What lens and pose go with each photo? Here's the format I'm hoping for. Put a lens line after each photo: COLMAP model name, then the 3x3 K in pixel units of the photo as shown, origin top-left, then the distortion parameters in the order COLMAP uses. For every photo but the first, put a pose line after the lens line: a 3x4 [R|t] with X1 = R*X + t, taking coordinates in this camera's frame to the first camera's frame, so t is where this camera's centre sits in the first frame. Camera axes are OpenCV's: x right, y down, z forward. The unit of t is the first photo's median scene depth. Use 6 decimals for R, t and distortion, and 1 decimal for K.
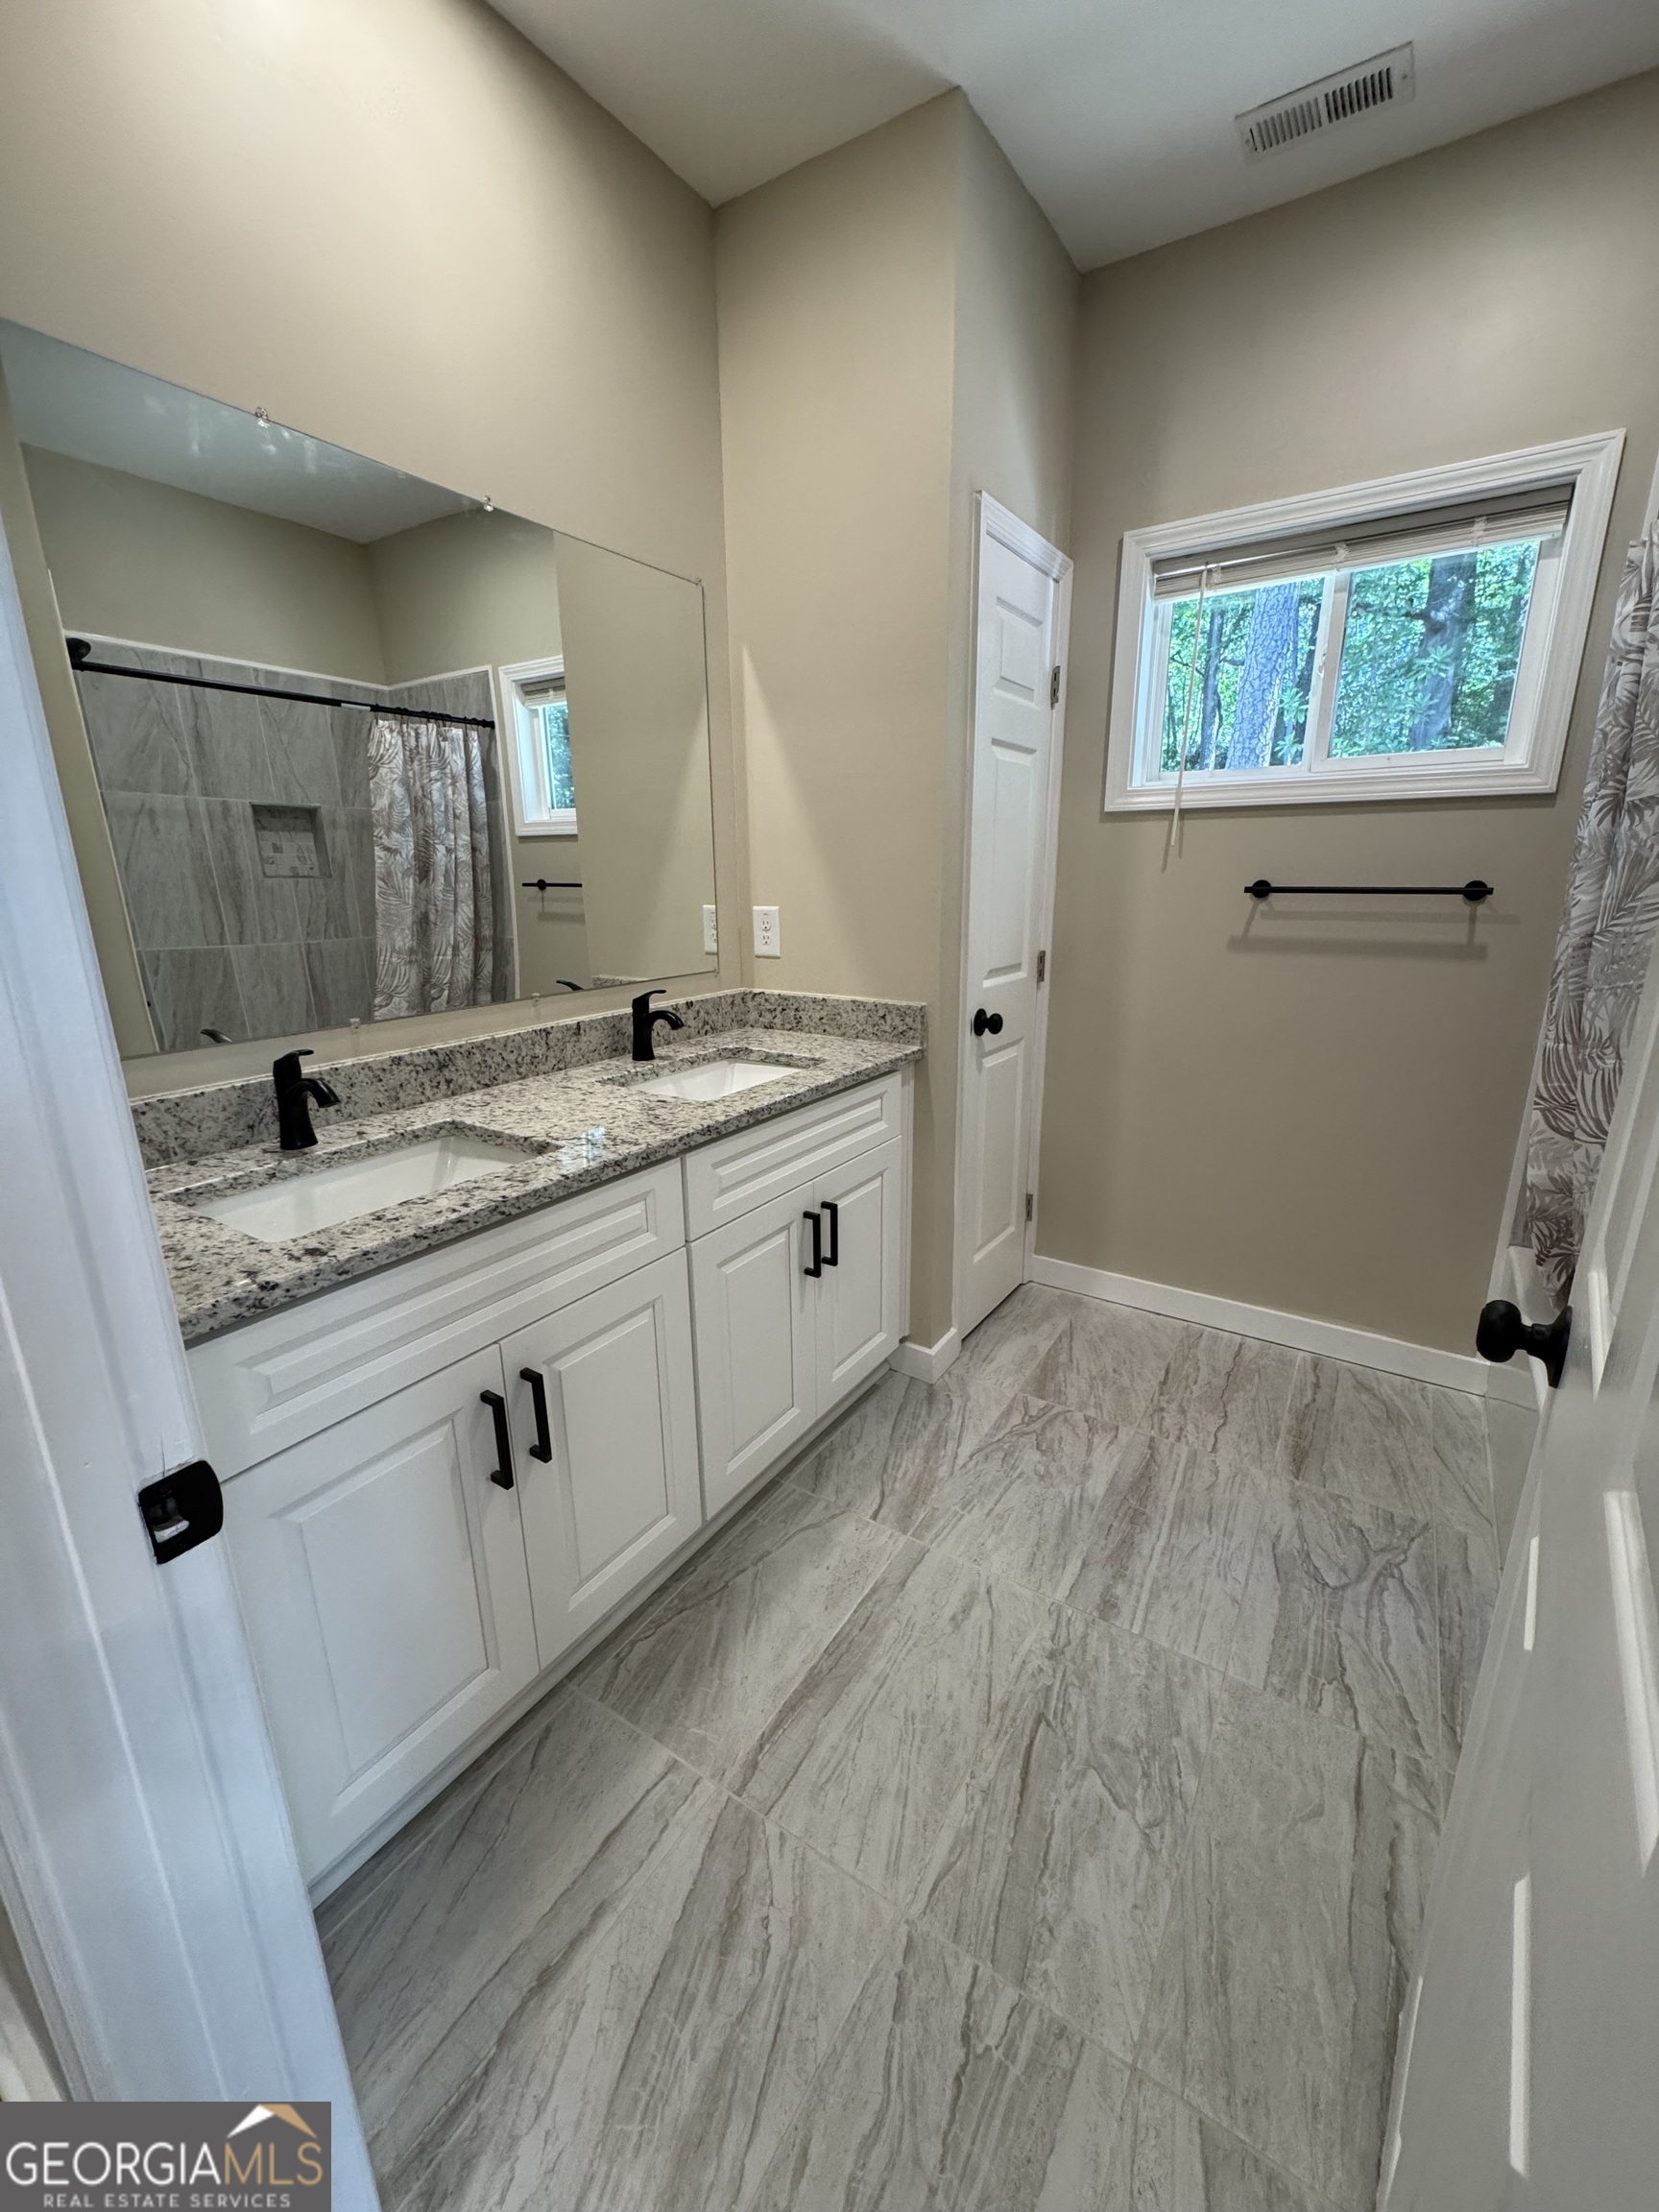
lens RADIAL K [[881.2, 0, 832.5], [0, 881.2, 1107.2], [0, 0, 1]] dist [-0.002610, 0.000074]
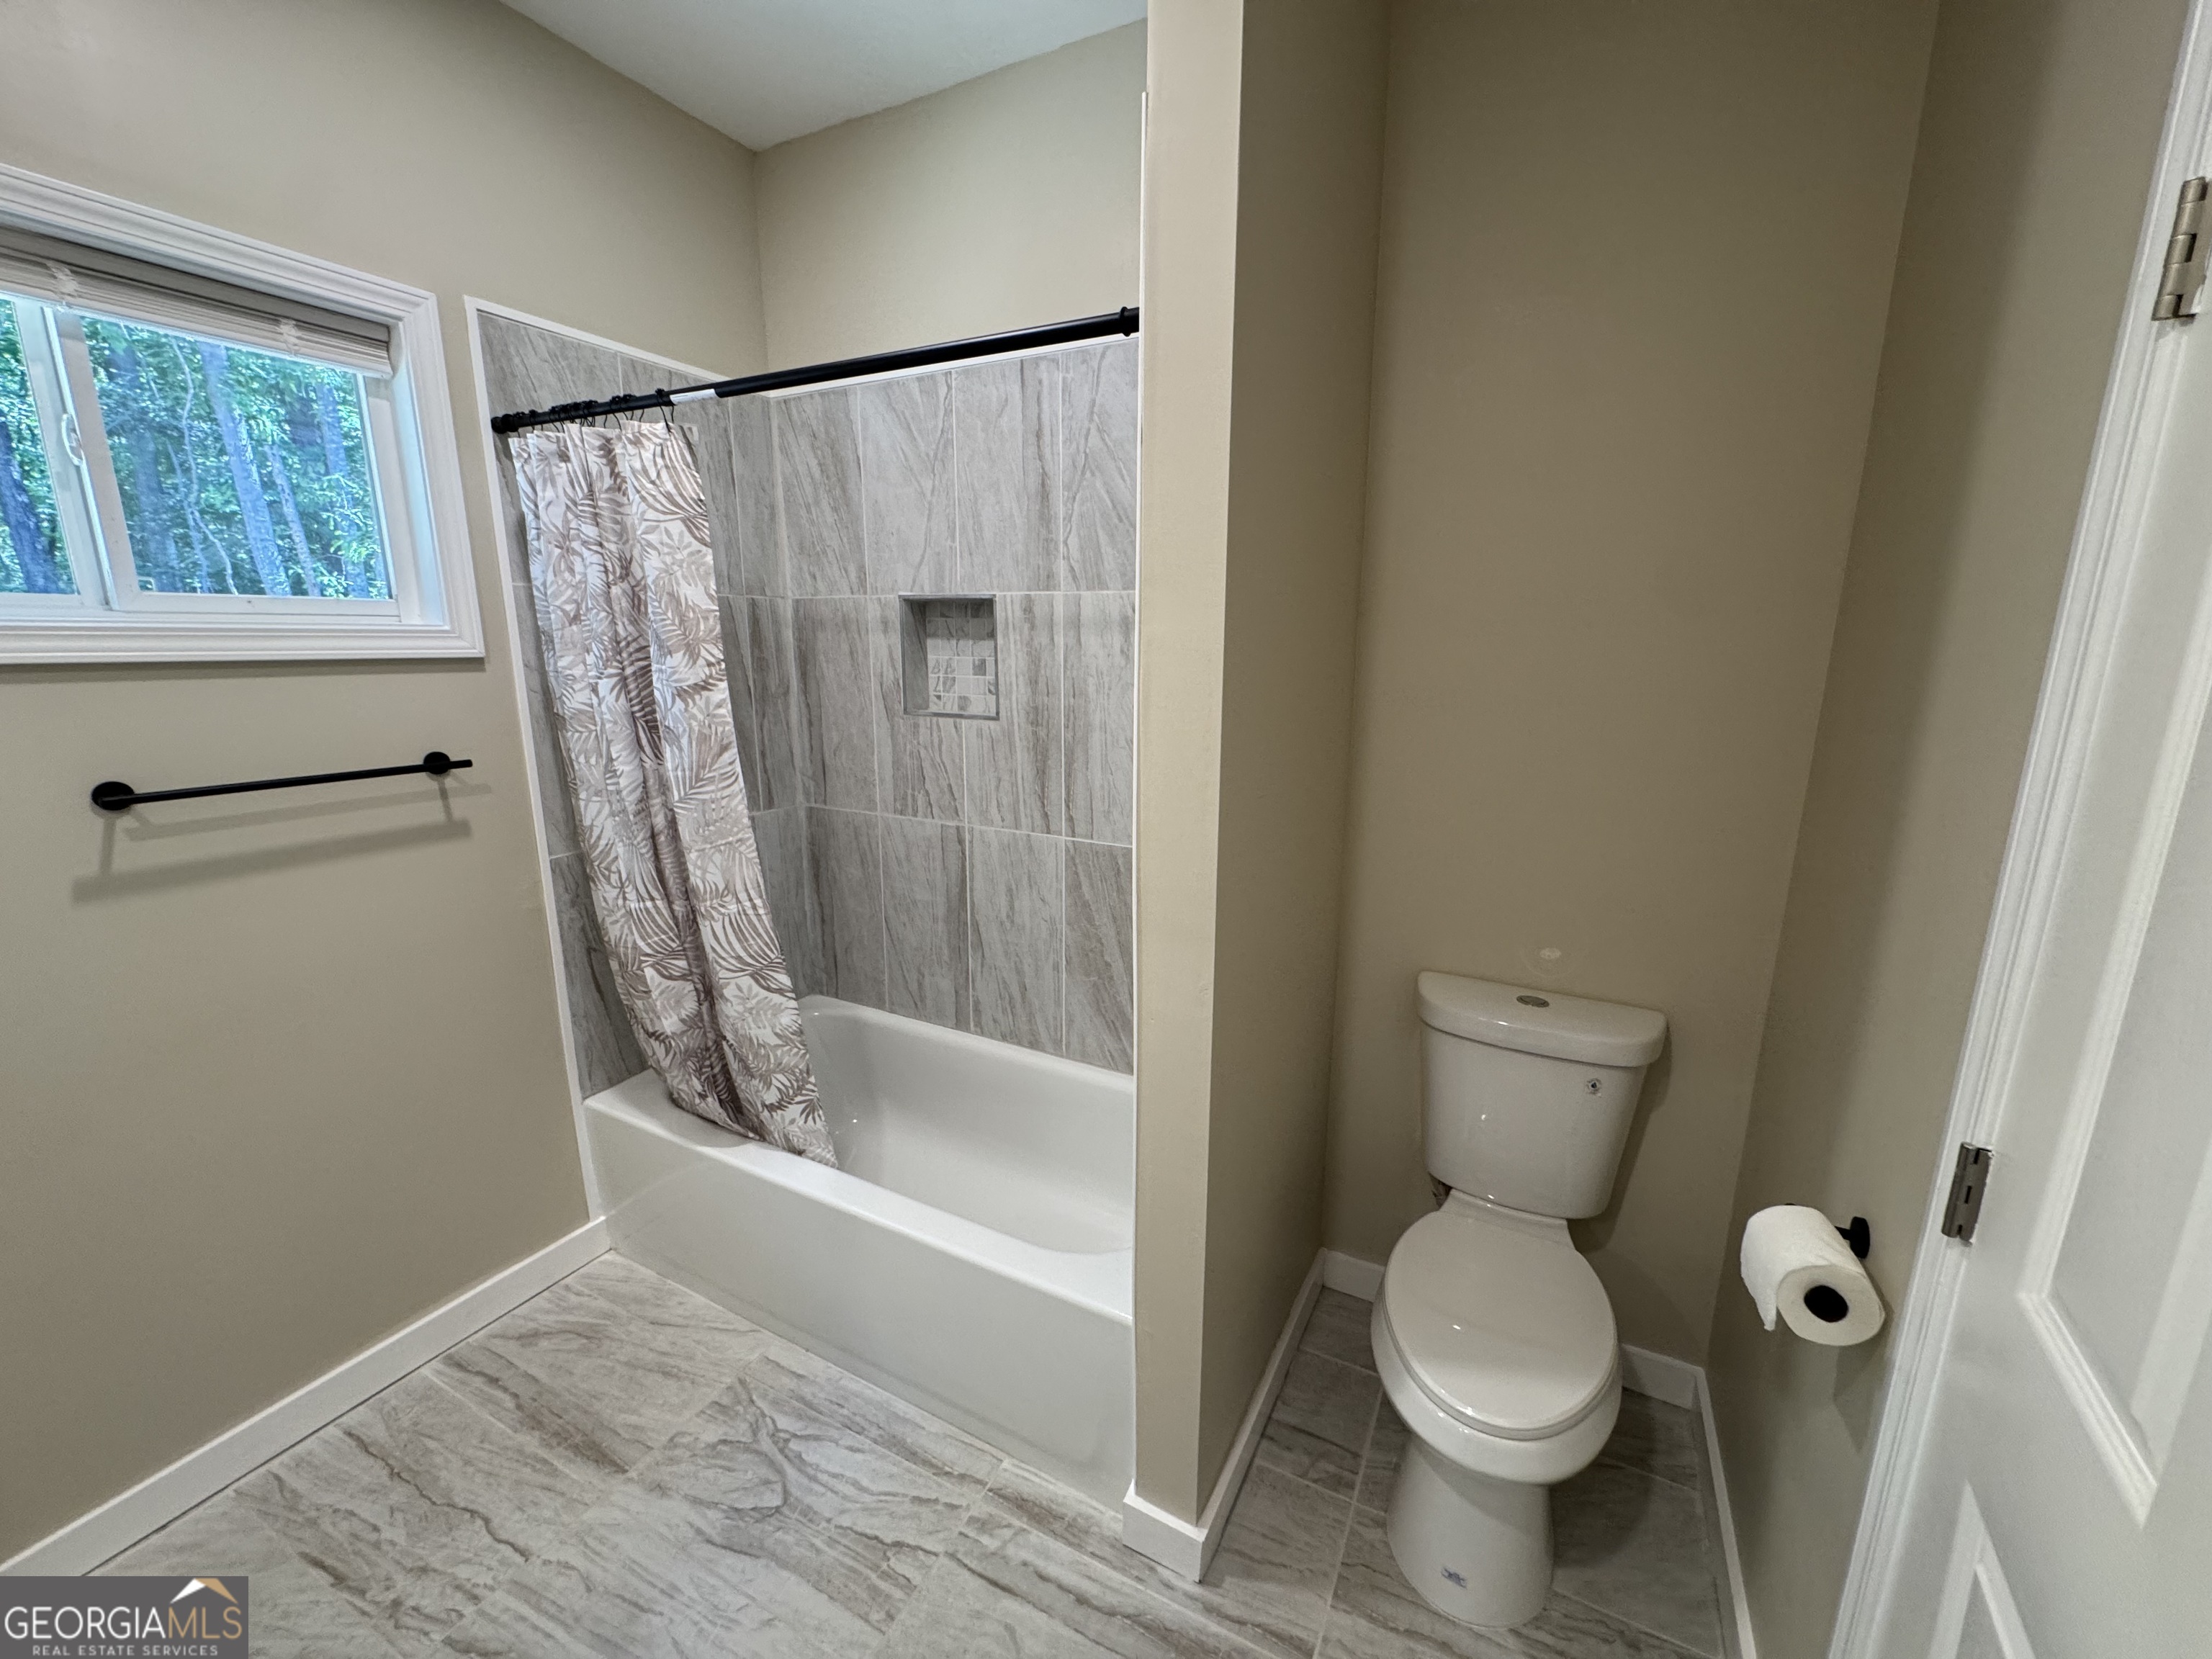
lens RADIAL K [[881.2, 0, 1102.0], [0, 881.2, 827.4], [0, 0, 1]] dist [-0.002610, 0.000074]
pose [[-0.094995, -0.199198, 0.975344, -0.207253], [0.254510, 0.942352, 0.217249, -0.220903], [-0.962393, 0.268872, -0.038820, 0.443532]]
